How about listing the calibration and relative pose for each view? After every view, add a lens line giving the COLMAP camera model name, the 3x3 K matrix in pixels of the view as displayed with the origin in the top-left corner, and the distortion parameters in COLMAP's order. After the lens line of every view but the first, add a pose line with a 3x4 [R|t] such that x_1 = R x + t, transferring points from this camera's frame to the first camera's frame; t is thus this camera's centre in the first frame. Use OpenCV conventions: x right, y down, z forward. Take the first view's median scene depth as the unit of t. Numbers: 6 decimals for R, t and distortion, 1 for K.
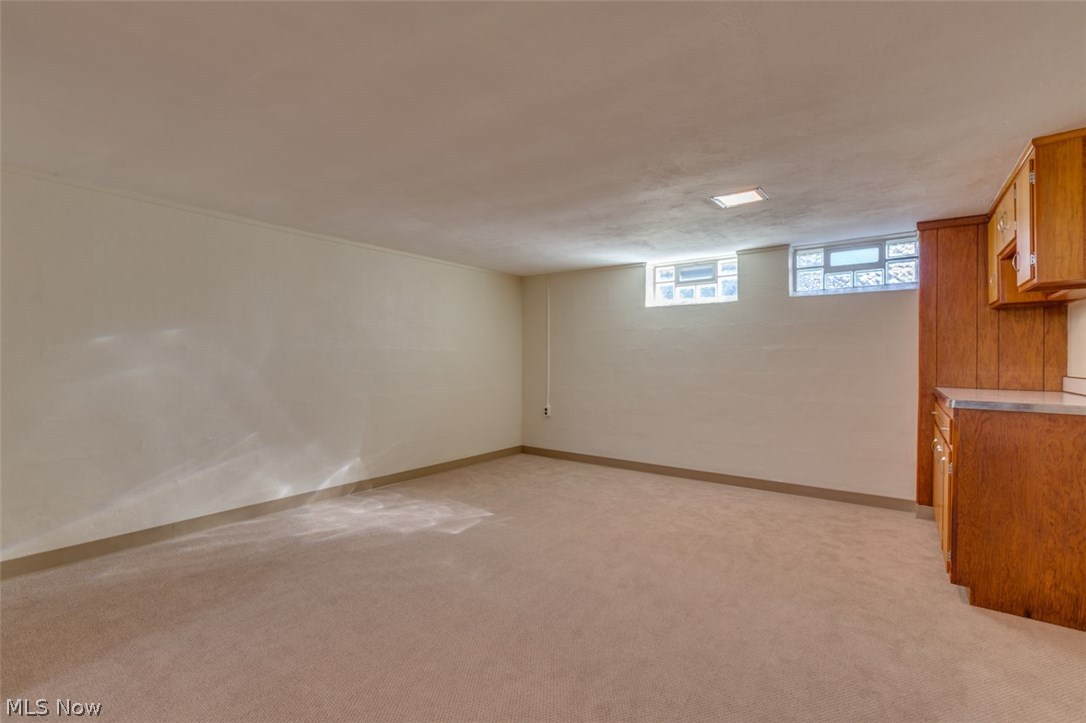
lens RADIAL K [[482.5, 0, 541.6], [0, 482.5, 361.9], [0, 0, 1]] dist [0.003130, -0.000768]
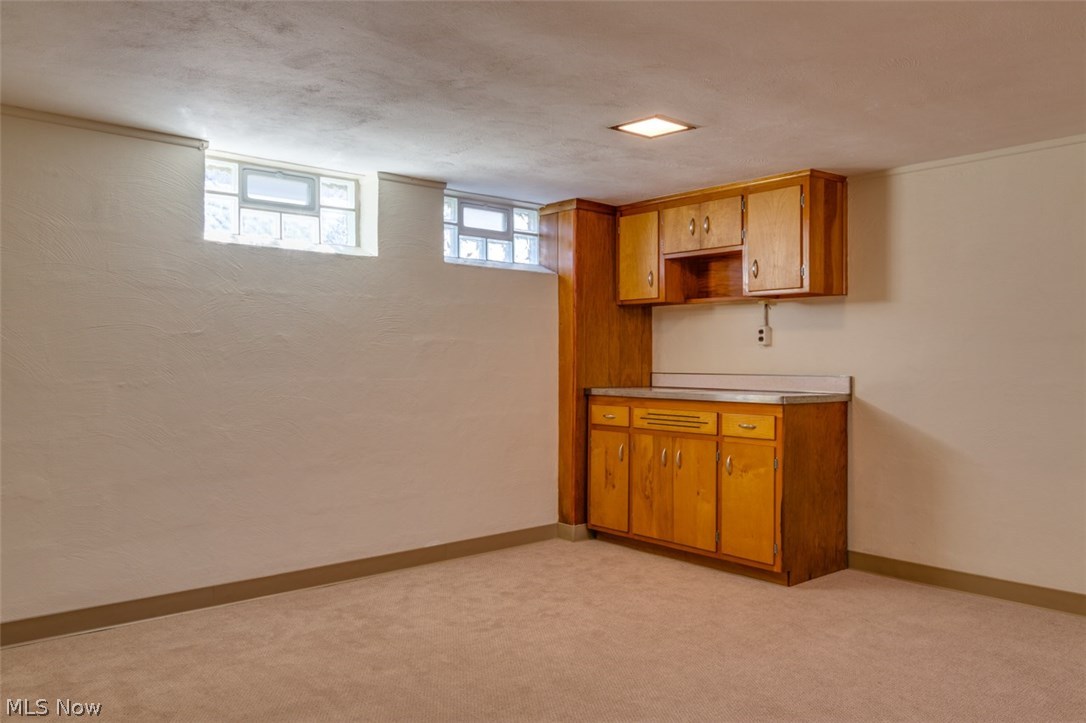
lens RADIAL K [[794.0, 0, 541.8], [0, 794.0, 361.0], [0, 0, 1]] dist [-0.004131, -0.002772]
pose [[0.215947, -0.006309, 0.976385, -0.604250], [0.001911, 0.999980, 0.006039, -0.006743], [-0.976403, 0.000561, 0.215954, 0.736189]]
